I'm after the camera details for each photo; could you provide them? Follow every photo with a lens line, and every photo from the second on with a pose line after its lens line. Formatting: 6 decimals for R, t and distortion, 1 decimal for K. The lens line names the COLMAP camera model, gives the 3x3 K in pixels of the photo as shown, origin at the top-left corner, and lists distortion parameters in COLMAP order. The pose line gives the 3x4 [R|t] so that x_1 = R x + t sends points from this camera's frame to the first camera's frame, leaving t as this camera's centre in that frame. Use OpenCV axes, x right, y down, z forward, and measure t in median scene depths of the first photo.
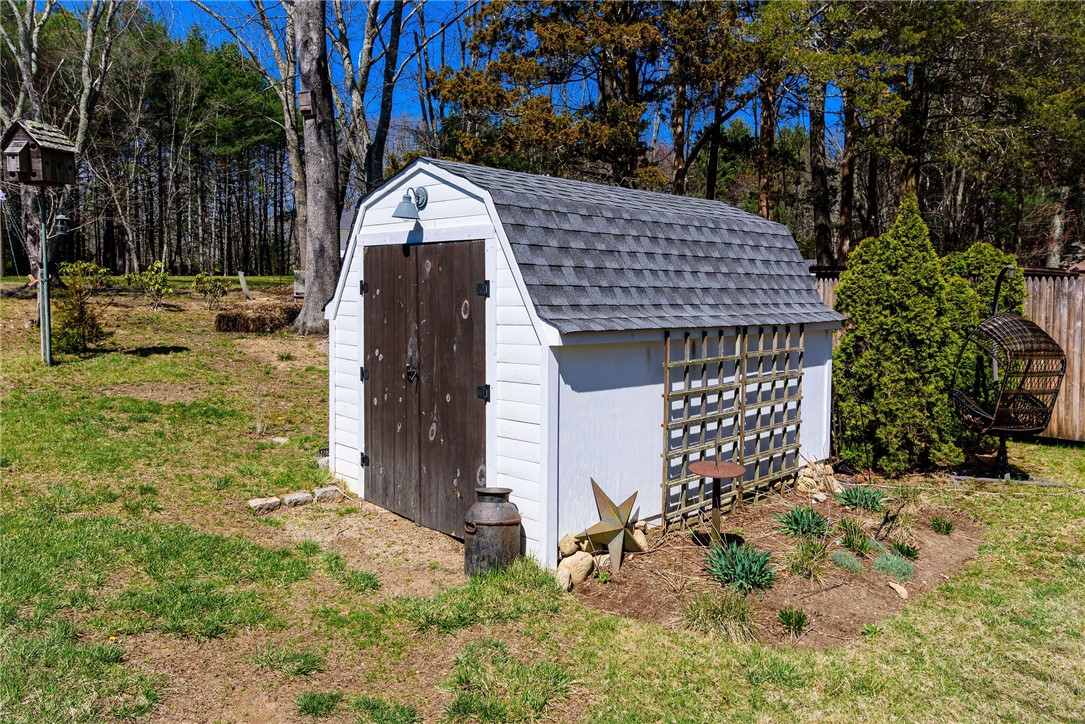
lens RADIAL K [[784.5, 0, 542.5], [0, 784.5, 362.0], [0, 0, 1]] dist [0.001771, 0.000435]
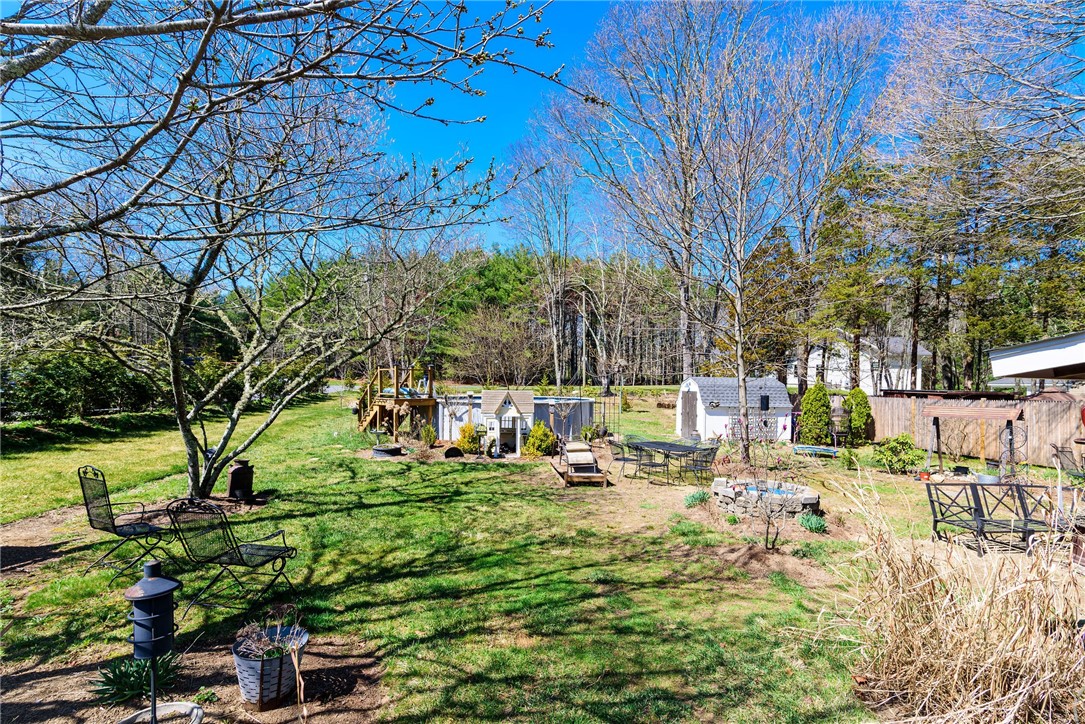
lens RADIAL K [[474.2, 0, 543.2], [0, 474.2, 380.8], [0, 0, 1]] dist [0.001166, 0.000189]
pose [[0.807988, -0.005167, -0.589176, 1.049112], [-0.060207, 0.994003, -0.091284, 0.162399], [0.586115, 0.109229, 0.802832, -2.513138]]
